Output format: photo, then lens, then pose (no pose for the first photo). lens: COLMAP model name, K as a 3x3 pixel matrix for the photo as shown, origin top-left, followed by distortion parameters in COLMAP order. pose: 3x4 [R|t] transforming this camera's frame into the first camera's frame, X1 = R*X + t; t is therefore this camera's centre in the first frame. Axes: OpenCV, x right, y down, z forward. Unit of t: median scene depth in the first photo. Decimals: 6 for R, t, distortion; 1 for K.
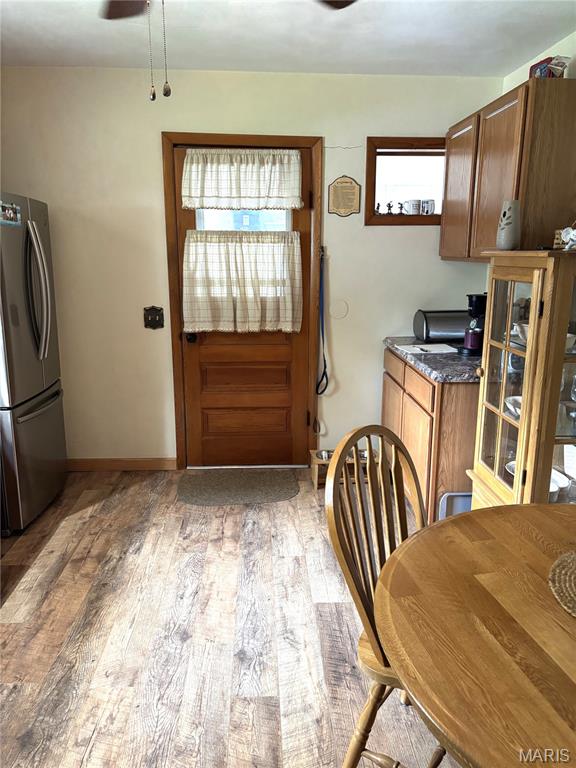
lens RADIAL K [[588.0, 0, 288.0], [0, 588.0, 384.0], [0, 0, 1]] dist [0.001886, 0.001741]
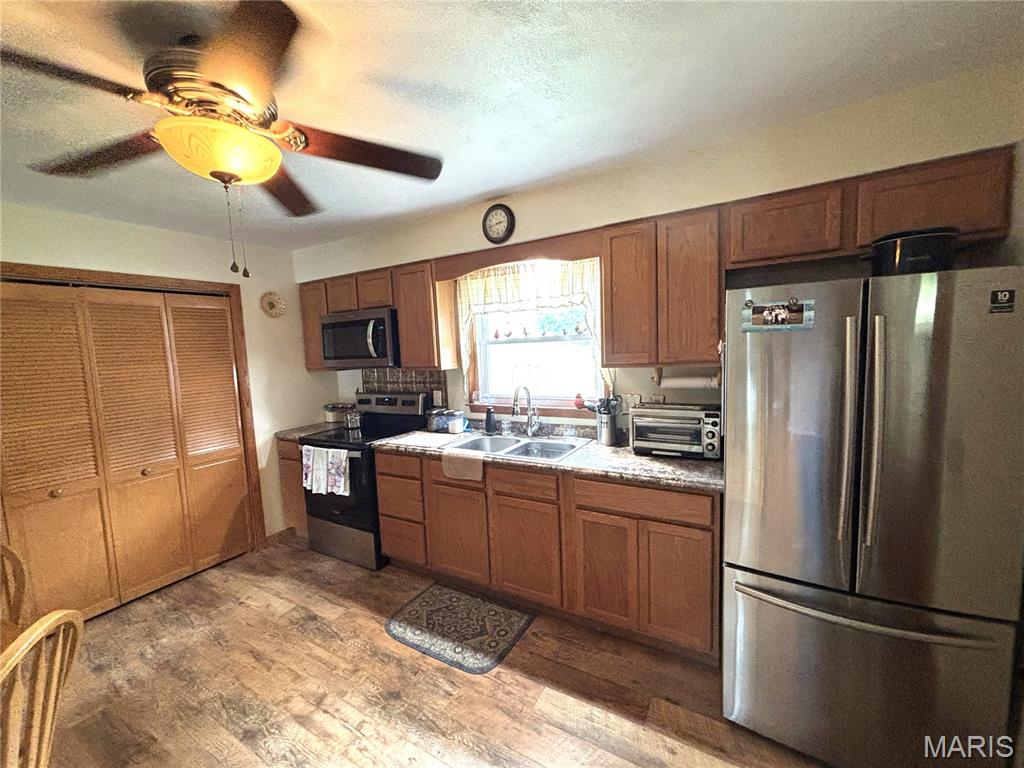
lens RADIAL K [[412.1, 0, 512.0], [0, 412.1, 384.0], [0, 0, 1]] dist [0.000142, -0.000039]
pose [[-0.545922, 0.096231, -0.832291, 0.162097], [-0.152331, 0.965425, 0.211542, -0.372761], [0.823872, 0.242269, -0.512388, 1.423988]]
